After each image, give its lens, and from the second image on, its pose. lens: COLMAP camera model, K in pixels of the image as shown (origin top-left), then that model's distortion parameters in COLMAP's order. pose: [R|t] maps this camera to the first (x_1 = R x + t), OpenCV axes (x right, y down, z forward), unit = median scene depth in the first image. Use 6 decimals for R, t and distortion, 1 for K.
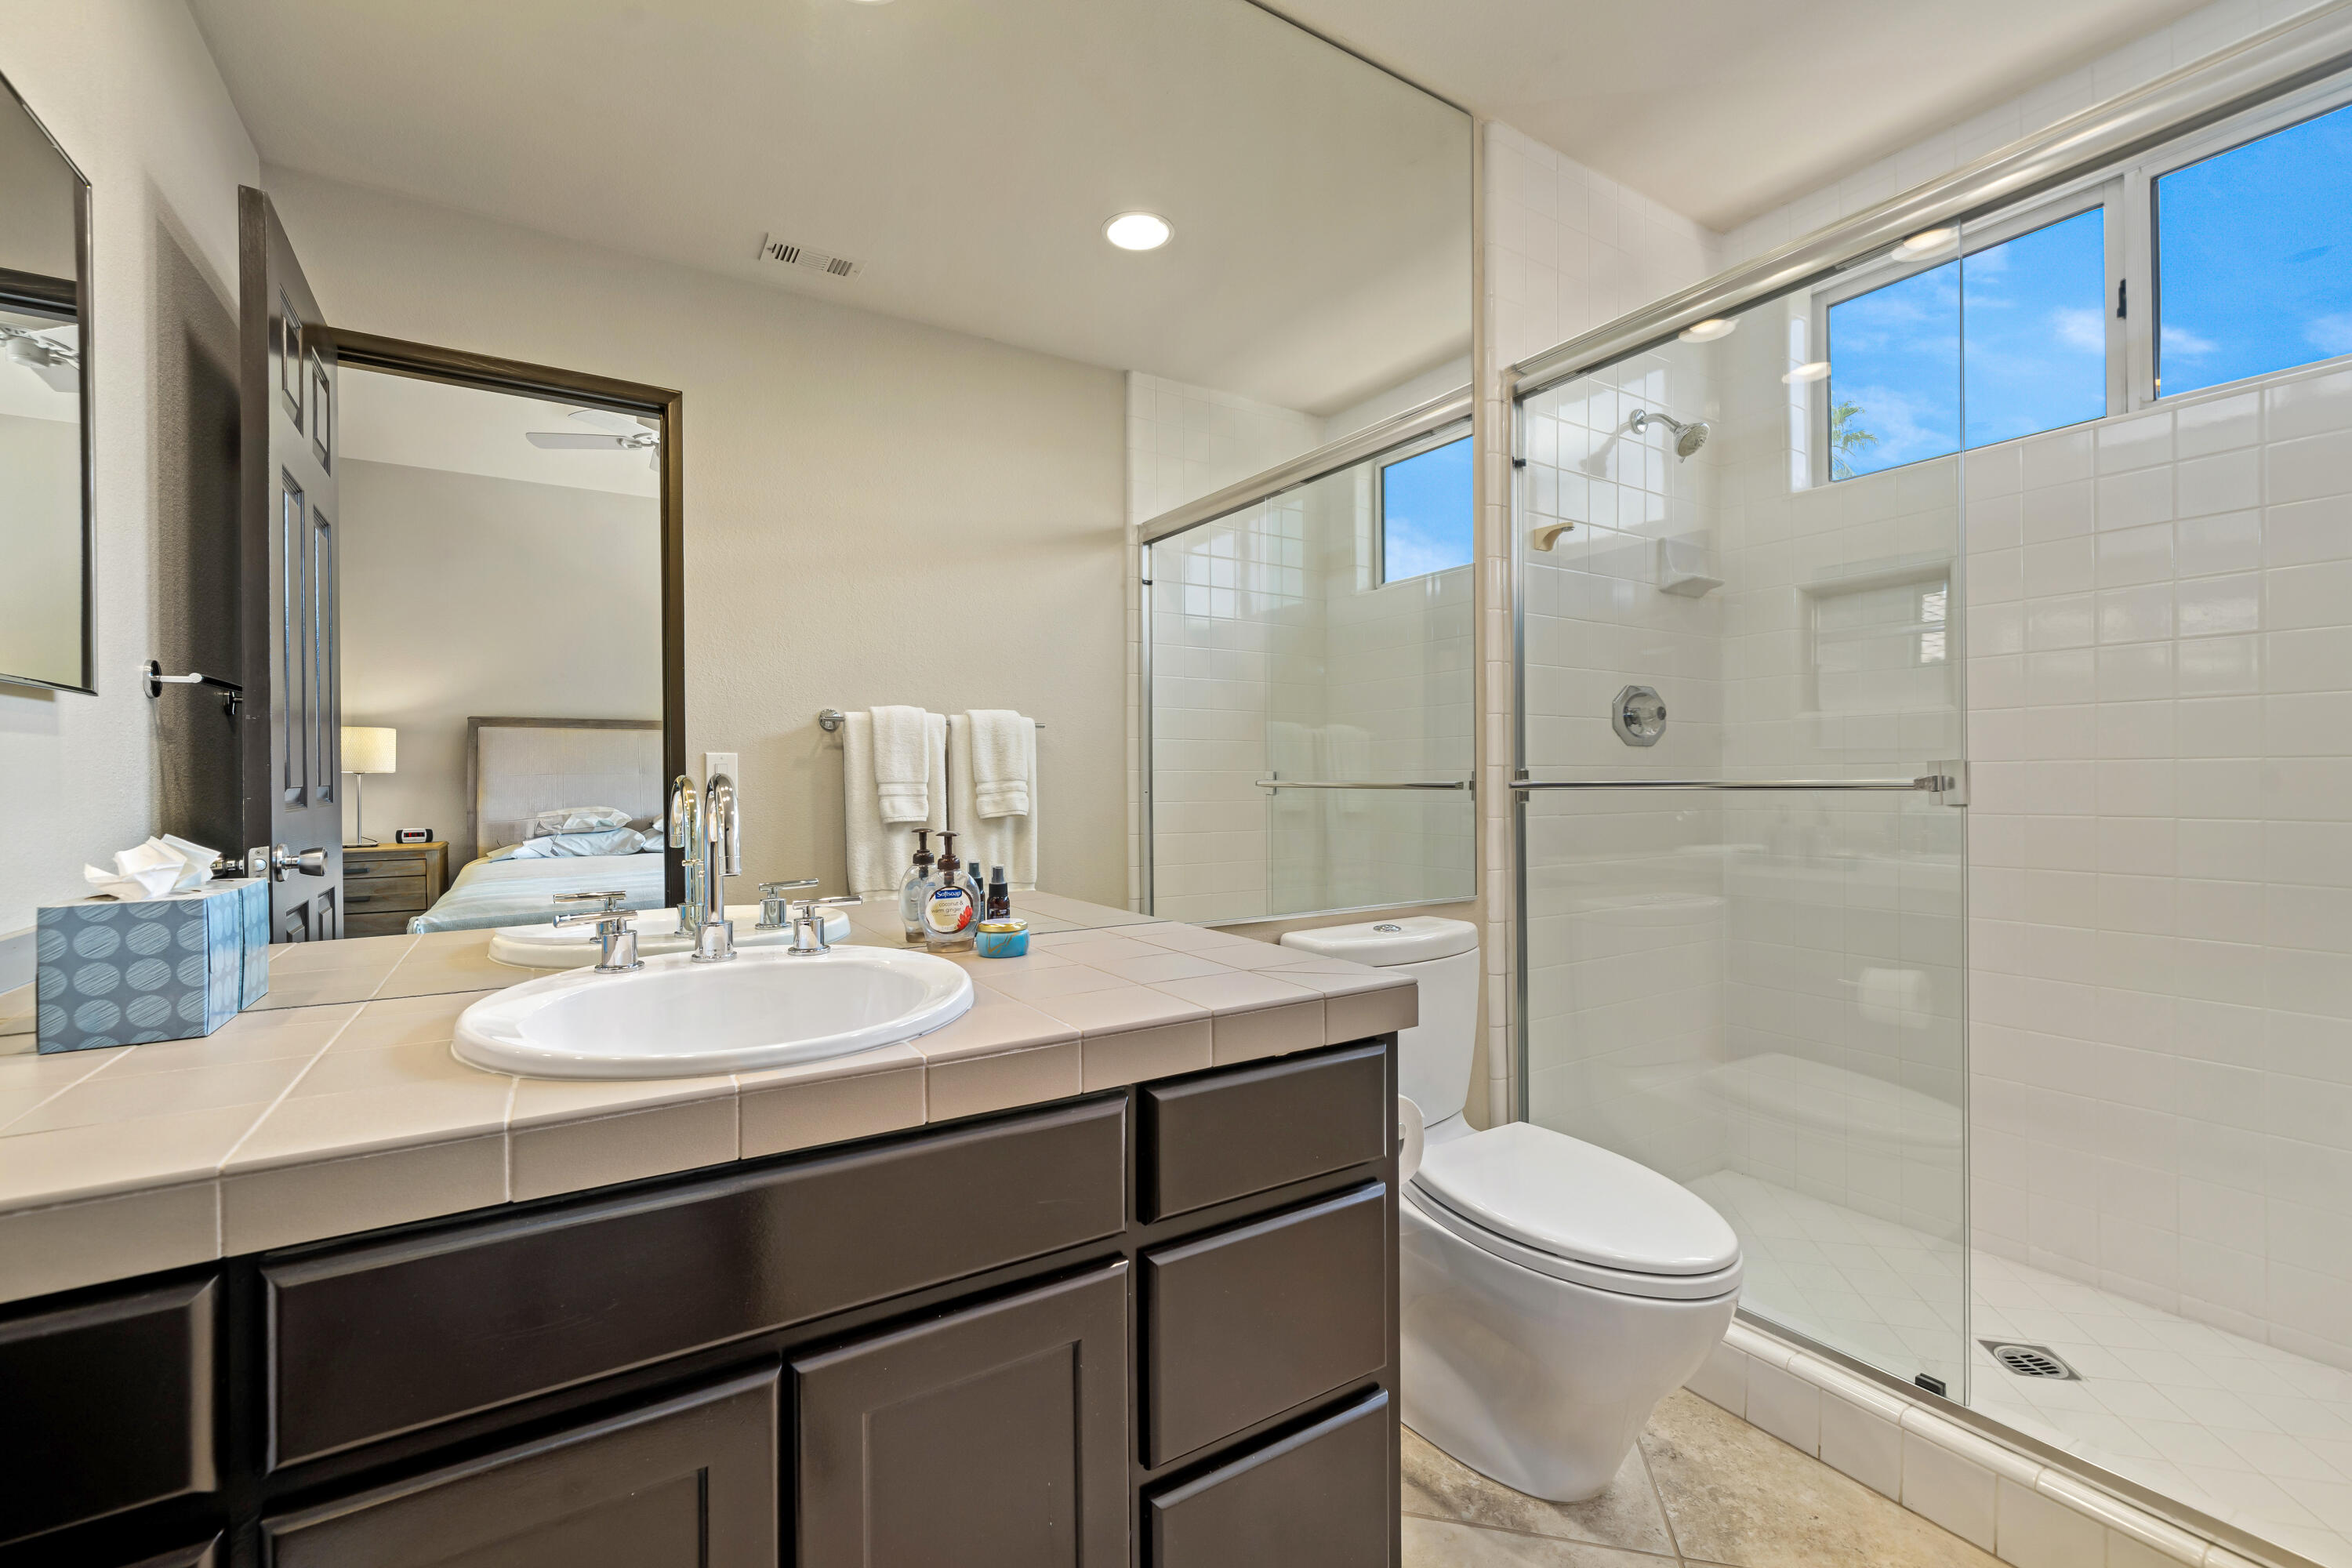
lens RADIAL K [[993.6, 0, 1171.4], [0, 993.6, 775.9], [0, 0, 1]] dist [-0.002221, -0.000243]
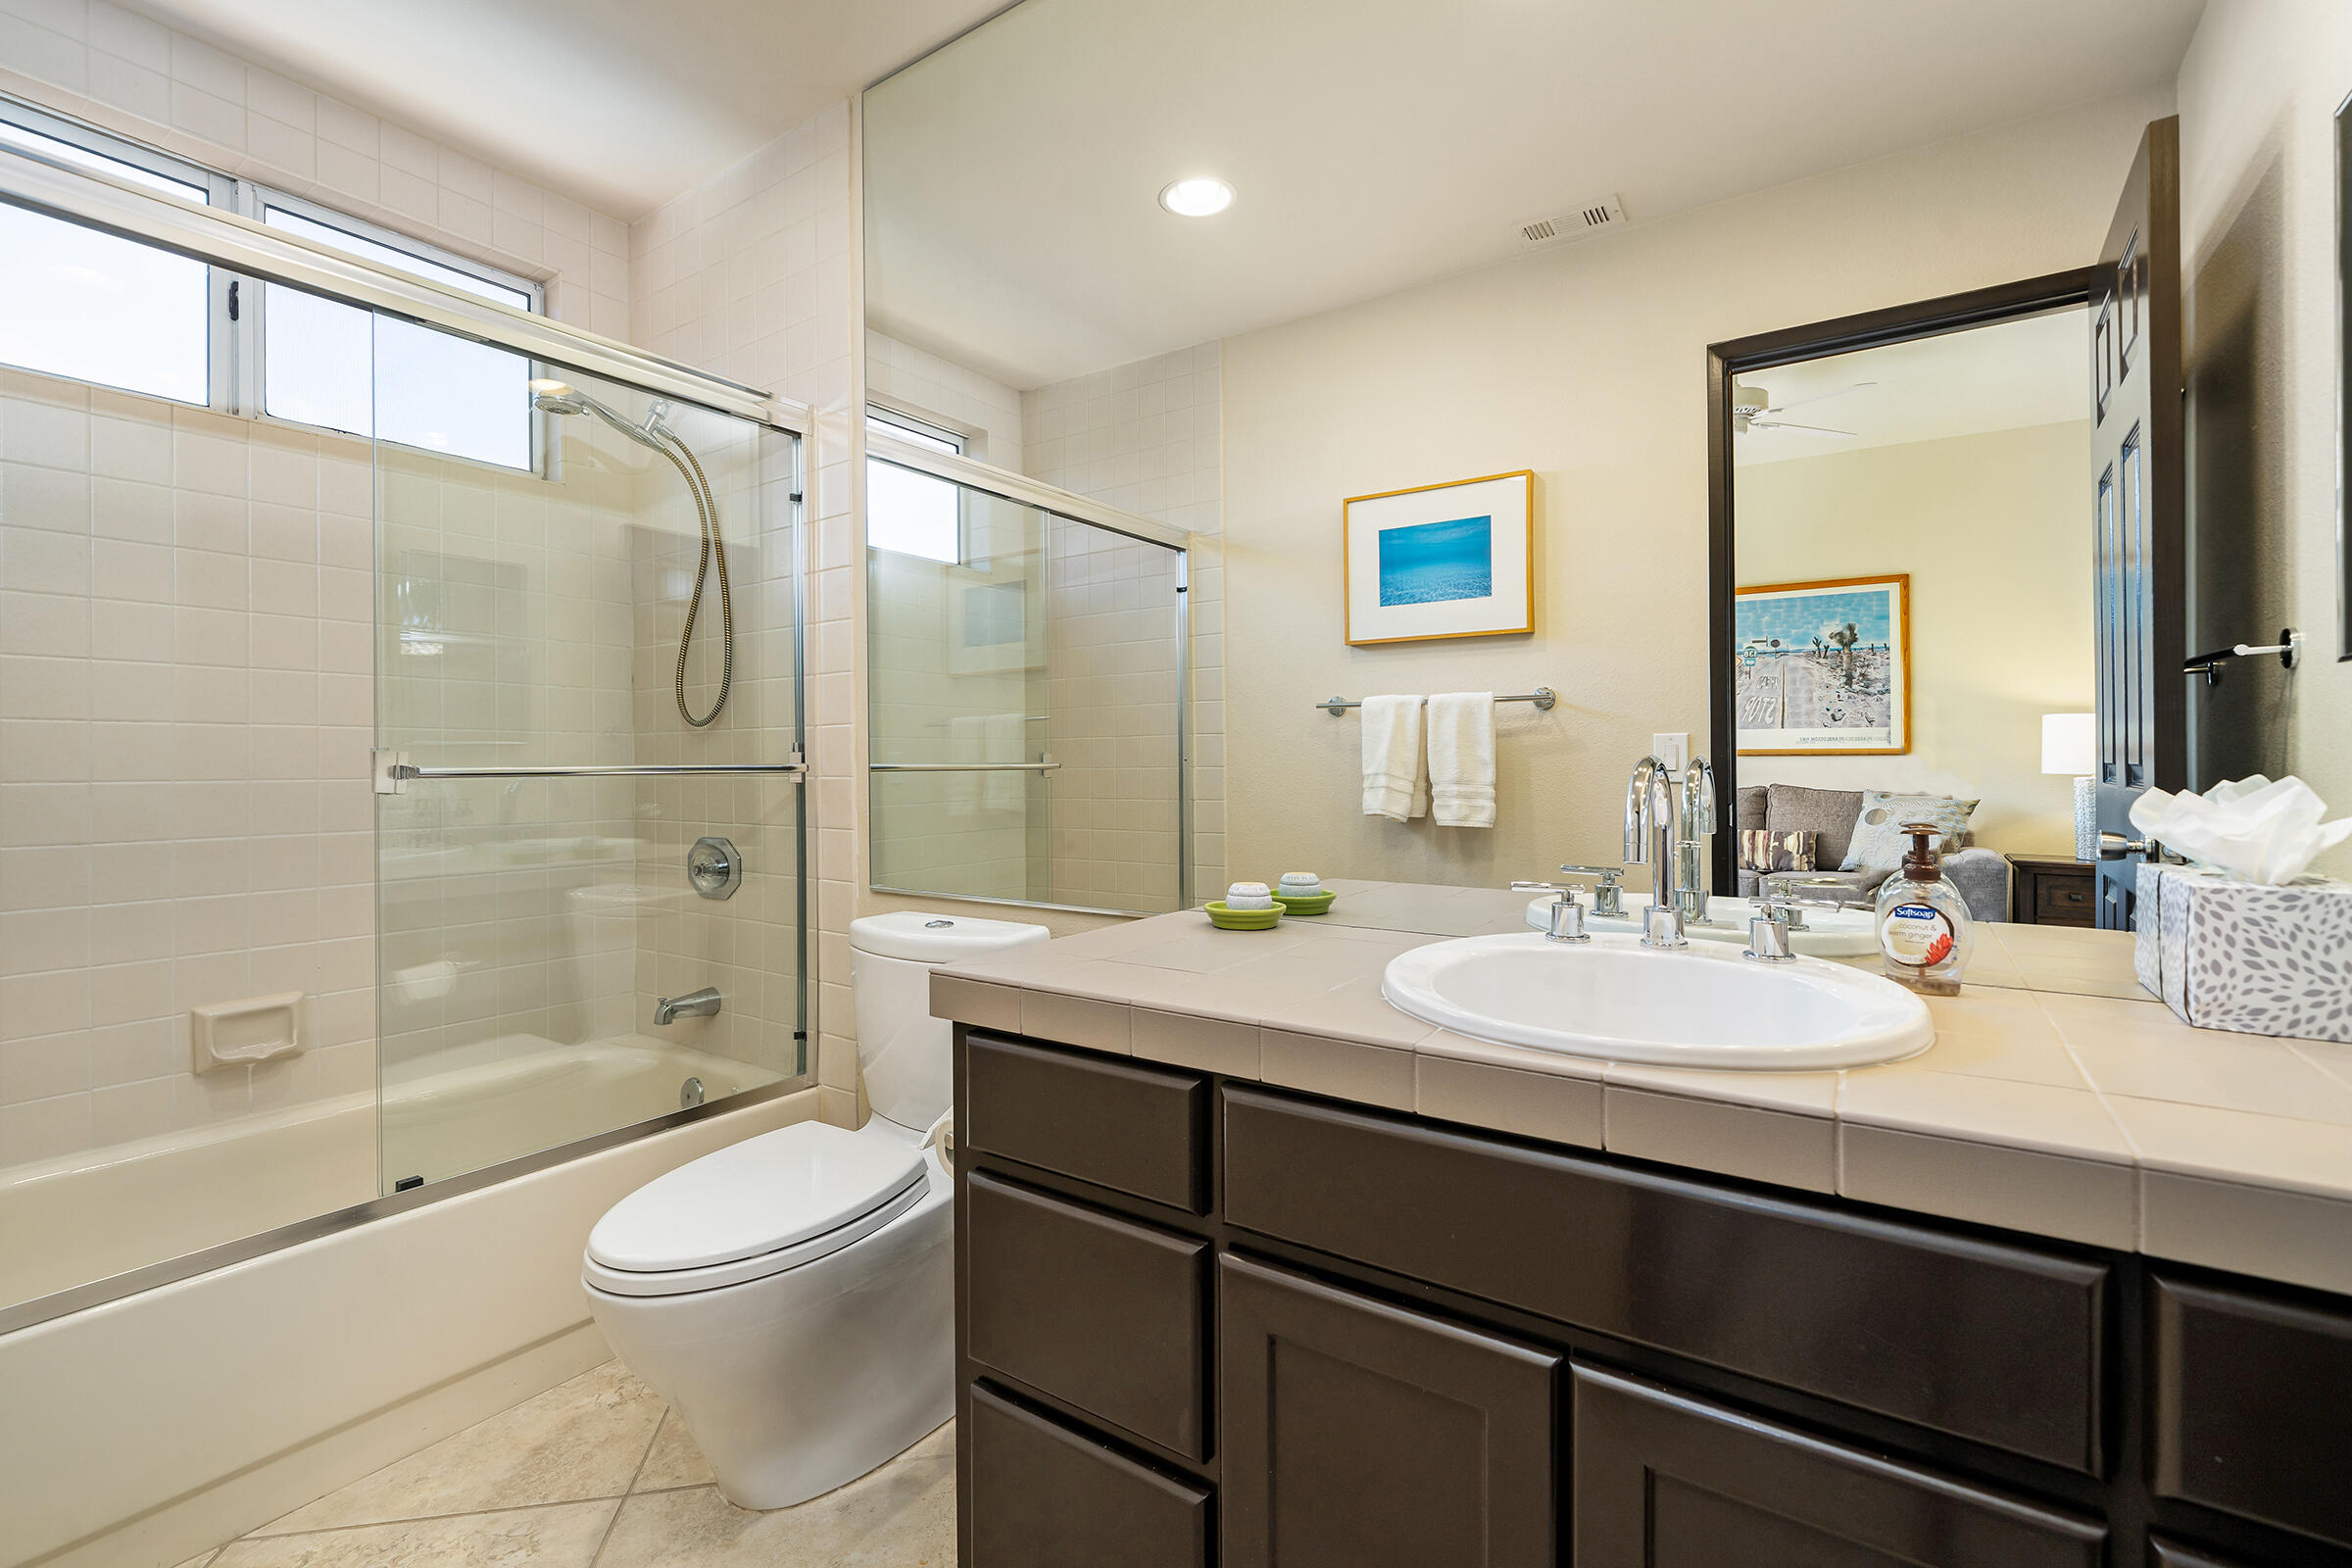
lens RADIAL K [[1027.8, 0, 1179.6], [0, 1027.8, 769.6], [0, 0, 1]] dist [-0.001032, 0.000401]
pose [[0.416387, 0.015311, -0.909059, 0.369246], [-0.003453, 0.999878, 0.015259, -0.001762], [0.909181, -0.003215, 0.416388, 0.233849]]
